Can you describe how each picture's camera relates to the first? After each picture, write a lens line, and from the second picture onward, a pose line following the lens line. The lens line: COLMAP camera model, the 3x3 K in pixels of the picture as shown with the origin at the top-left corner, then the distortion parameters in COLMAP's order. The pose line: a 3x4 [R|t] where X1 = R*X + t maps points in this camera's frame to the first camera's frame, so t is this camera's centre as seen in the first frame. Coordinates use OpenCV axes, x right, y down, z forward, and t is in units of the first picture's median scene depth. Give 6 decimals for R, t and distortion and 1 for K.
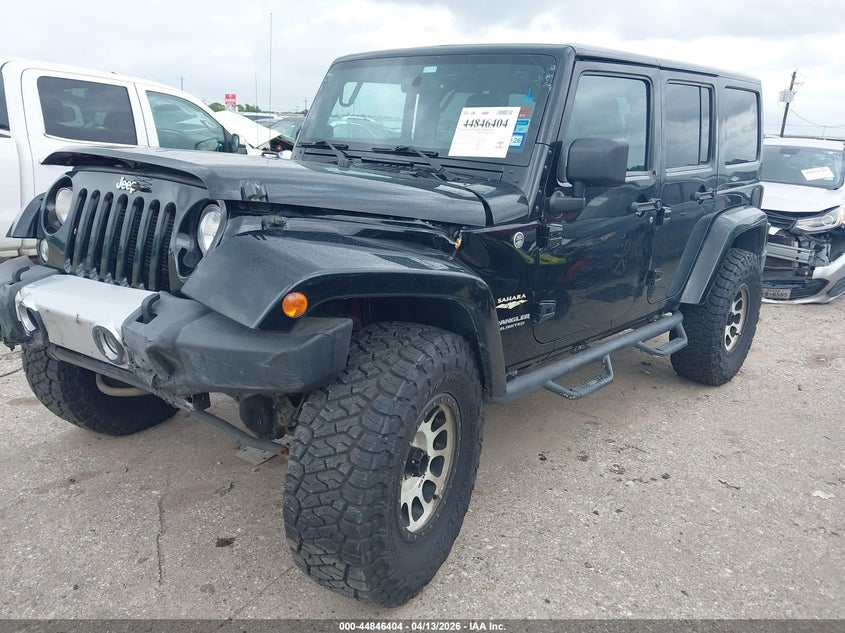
lens RADIAL K [[668.9, 0, 422.5], [0, 668.9, 316.5], [0, 0, 1]] dist [0.010414, -0.093169]
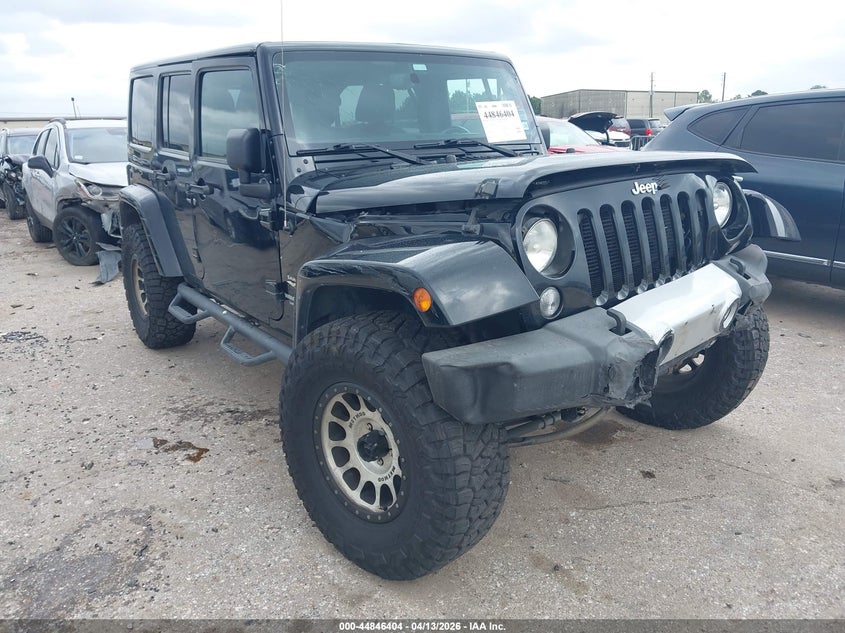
lens RADIAL K [[668.9, 0, 422.5], [0, 668.9, 316.5], [0, 0, 1]] dist [0.010414, -0.093169]
pose [[0.222755, -0.324626, 0.919238, -1.254046], [0.293325, 0.921553, 0.254363, -0.309398], [-0.929699, 0.212975, 0.300502, 0.861691]]
